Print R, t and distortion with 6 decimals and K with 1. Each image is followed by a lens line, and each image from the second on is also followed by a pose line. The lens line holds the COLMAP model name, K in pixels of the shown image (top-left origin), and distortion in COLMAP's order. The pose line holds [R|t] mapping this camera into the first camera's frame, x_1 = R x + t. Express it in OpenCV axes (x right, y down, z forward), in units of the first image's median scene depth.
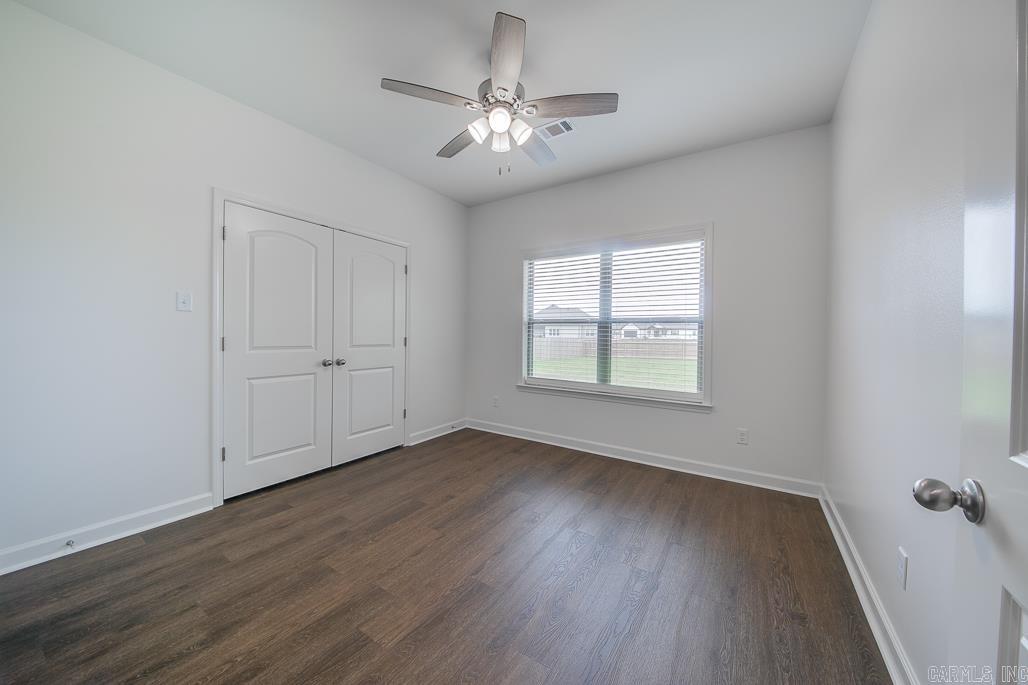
lens RADIAL K [[362.8, 0, 510.7], [0, 362.8, 339.1], [0, 0, 1]] dist [-0.000644, -0.000207]
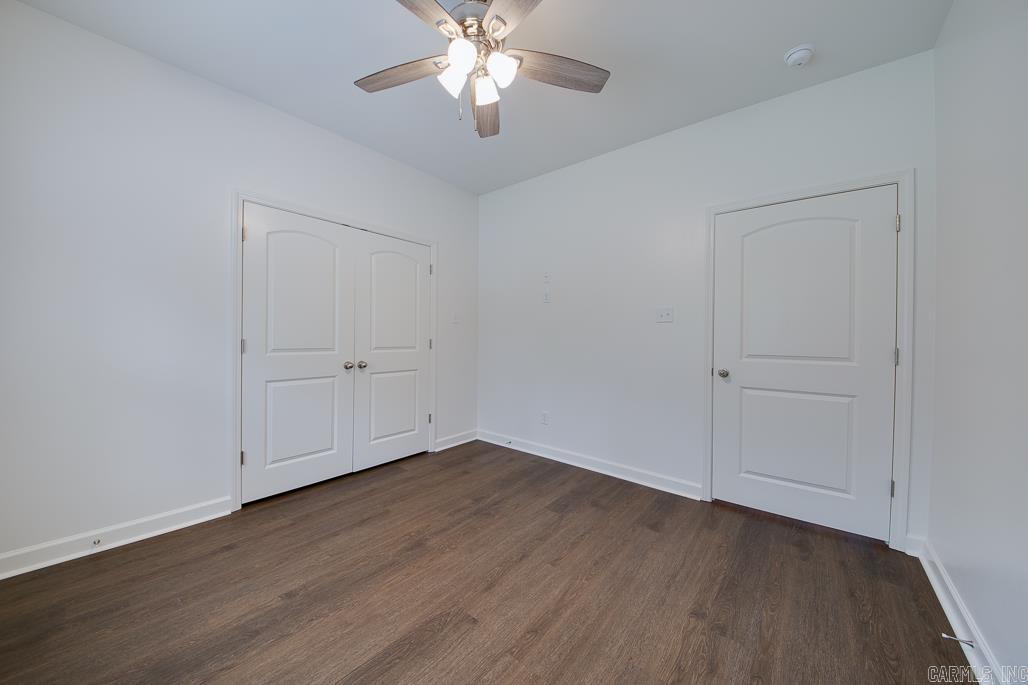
lens RADIAL K [[369.2, 0, 512.2], [0, 369.2, 342.1], [0, 0, 1]] dist [-0.000237, -0.000127]
pose [[0.994160, -0.002184, -0.107899, 0.050506], [0.002586, 0.999990, 0.003585, -0.000157], [0.107890, -0.003843, 0.994155, 0.078197]]
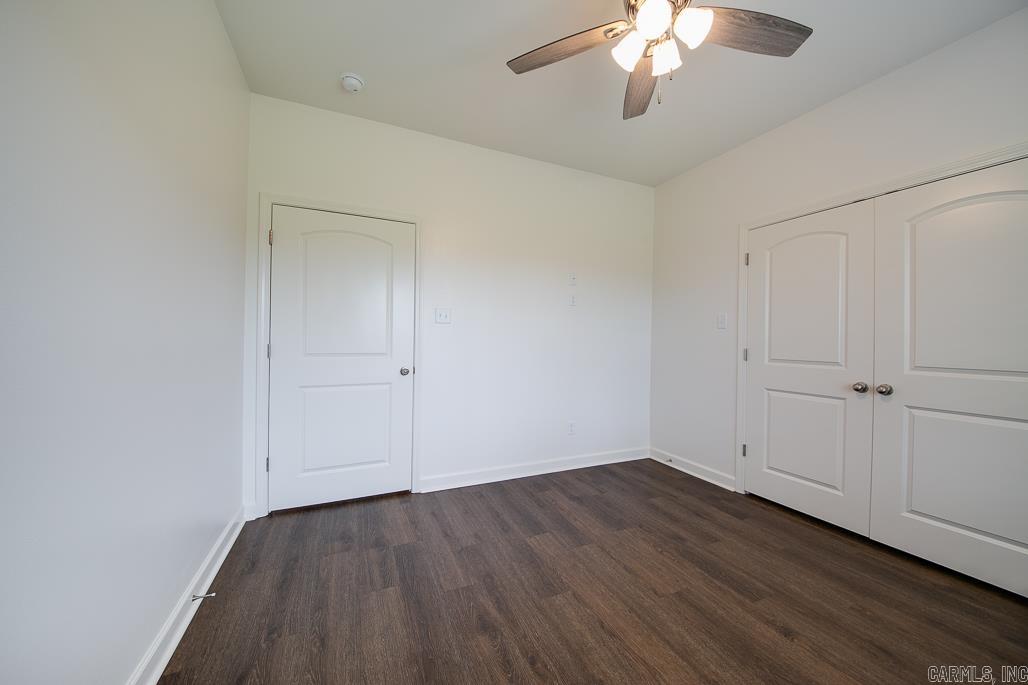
lens RADIAL K [[362.8, 0, 510.7], [0, 362.8, 339.1], [0, 0, 1]] dist [-0.000644, -0.000207]
pose [[-0.541689, -0.021948, -0.840292, 0.580968], [-0.026556, 0.999607, -0.008990, -0.006052], [0.840159, 0.017445, -0.542059, 0.984538]]
